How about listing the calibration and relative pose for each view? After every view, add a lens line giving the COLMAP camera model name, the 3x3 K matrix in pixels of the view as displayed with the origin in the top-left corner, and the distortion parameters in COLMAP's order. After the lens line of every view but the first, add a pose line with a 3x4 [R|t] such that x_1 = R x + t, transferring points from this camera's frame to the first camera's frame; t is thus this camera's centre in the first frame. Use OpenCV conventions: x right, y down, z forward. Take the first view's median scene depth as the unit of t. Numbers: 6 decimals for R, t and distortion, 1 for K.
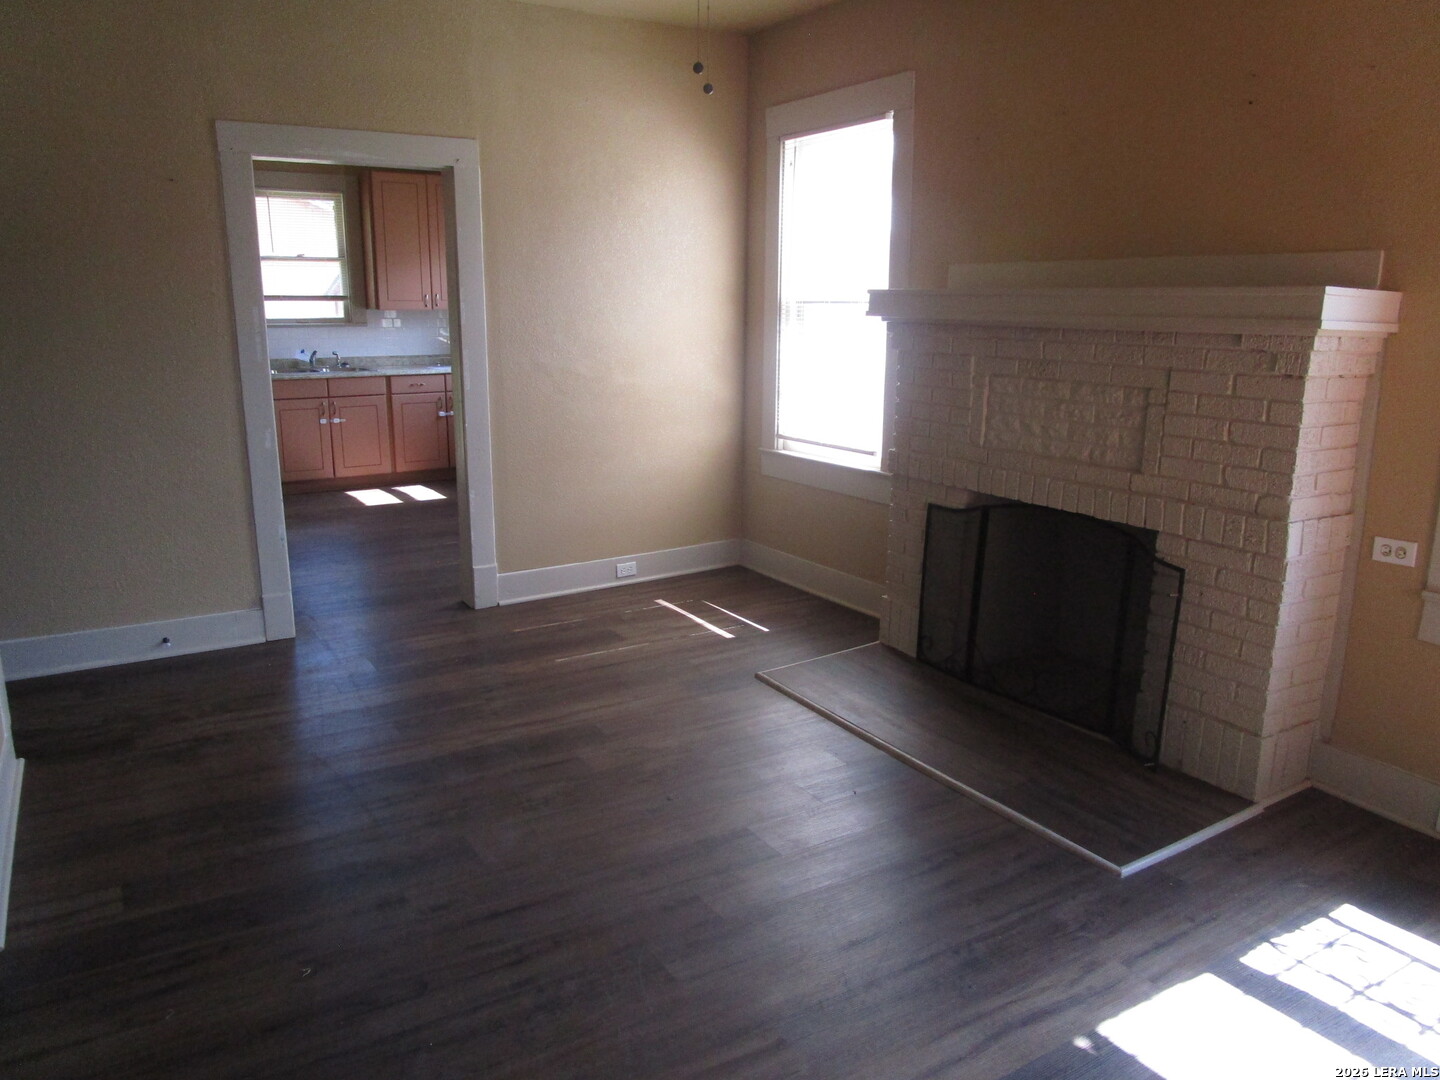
lens RADIAL K [[1034.2, 0, 720.8], [0, 1034.2, 540.6], [0, 0, 1]] dist [-0.011848, -0.002004]
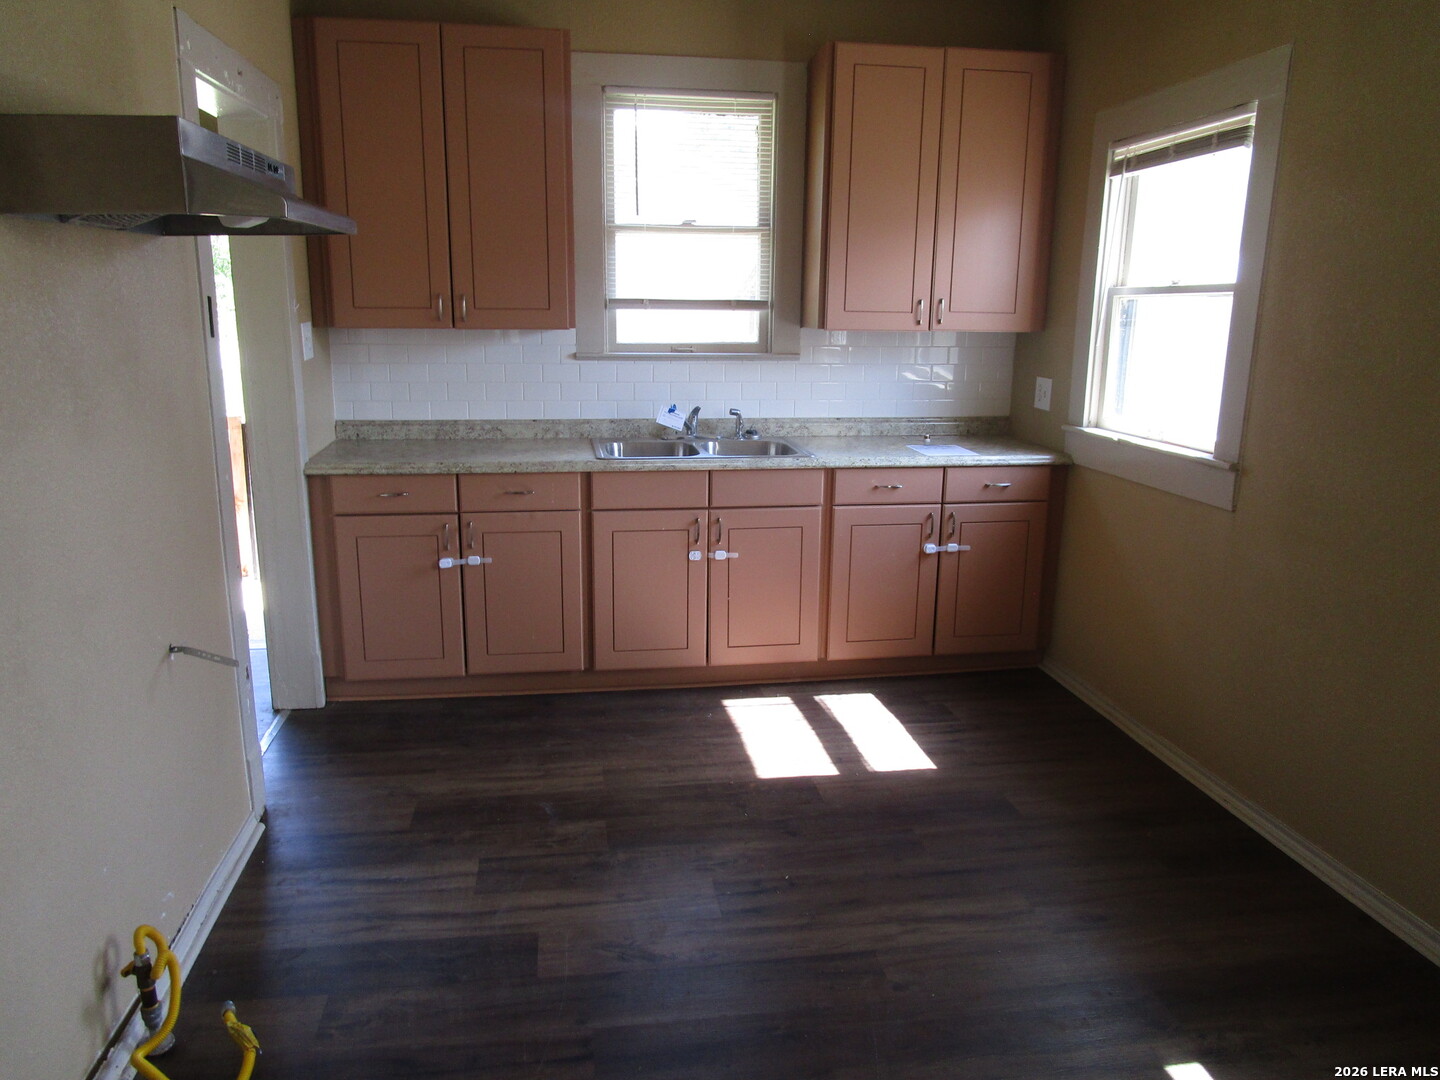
lens RADIAL K [[1034.2, 0, 720.5], [0, 1034.2, 539.8], [0, 0, 1]] dist [-0.011848, -0.002004]
pose [[0.922277, 0.091105, -0.375639, -0.186584], [-0.095232, 0.995426, 0.007608, -0.125388], [0.374614, 0.028756, 0.926735, 0.538349]]
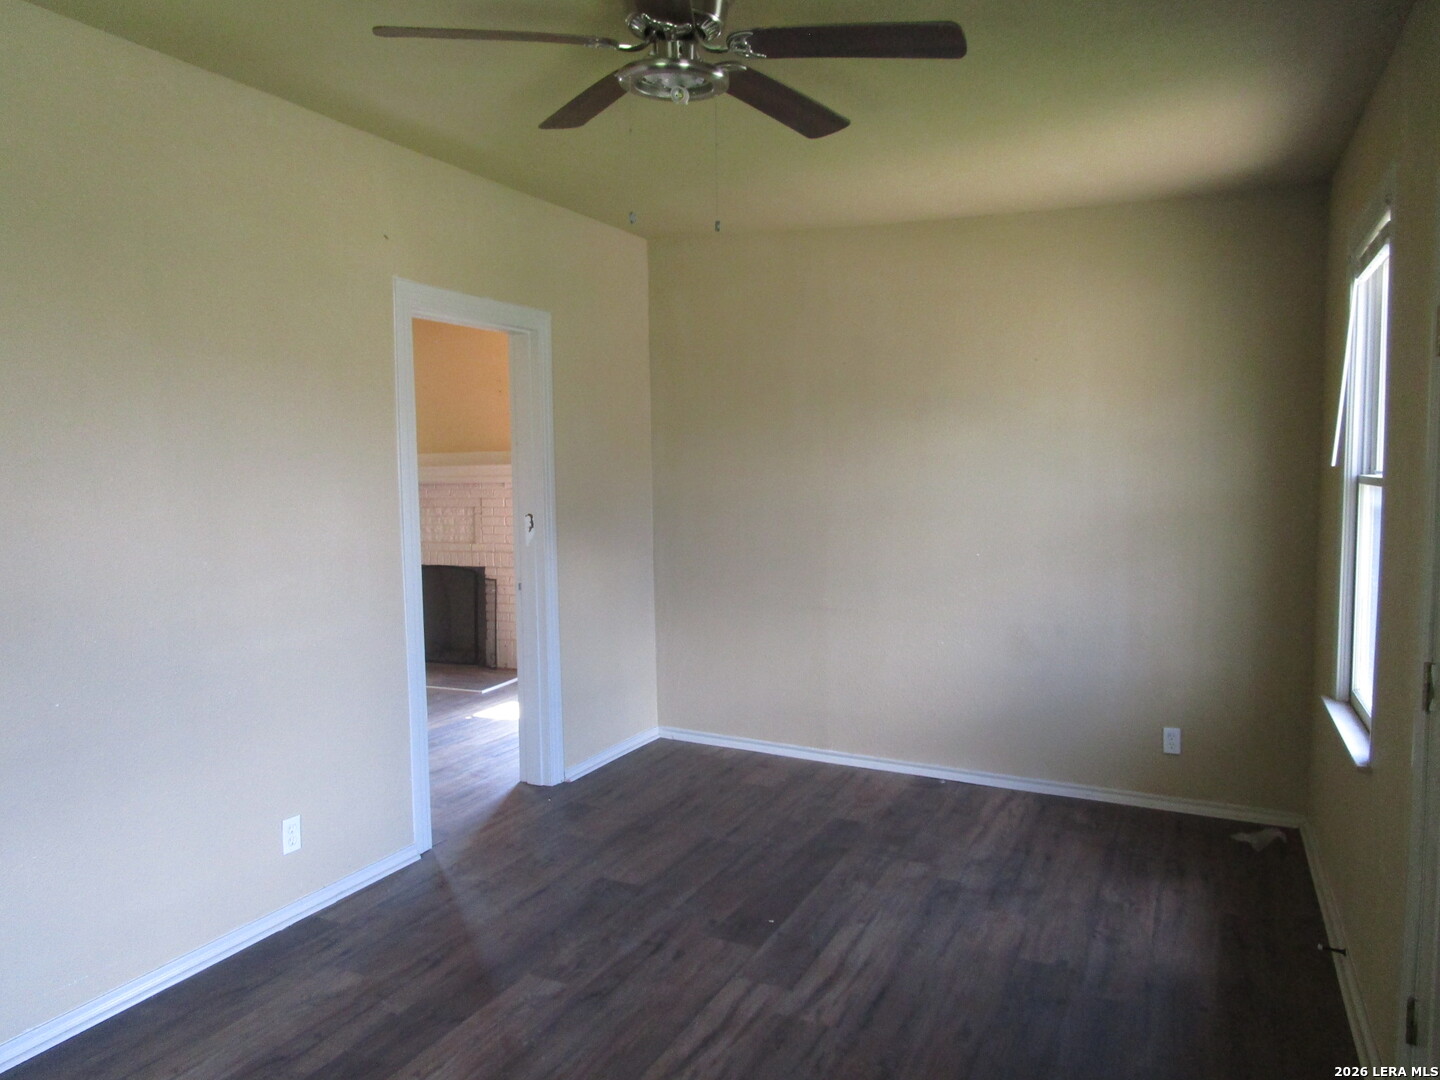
lens RADIAL K [[1034.2, 0, 722.0], [0, 1034.2, 539.3], [0, 0, 1]] dist [-0.011848, -0.002004]
pose [[0.836436, -0.056504, 0.545144, -0.097529], [0.144995, 0.982045, -0.120681, 0.070824], [-0.528537, 0.179985, 0.829611, -0.301827]]
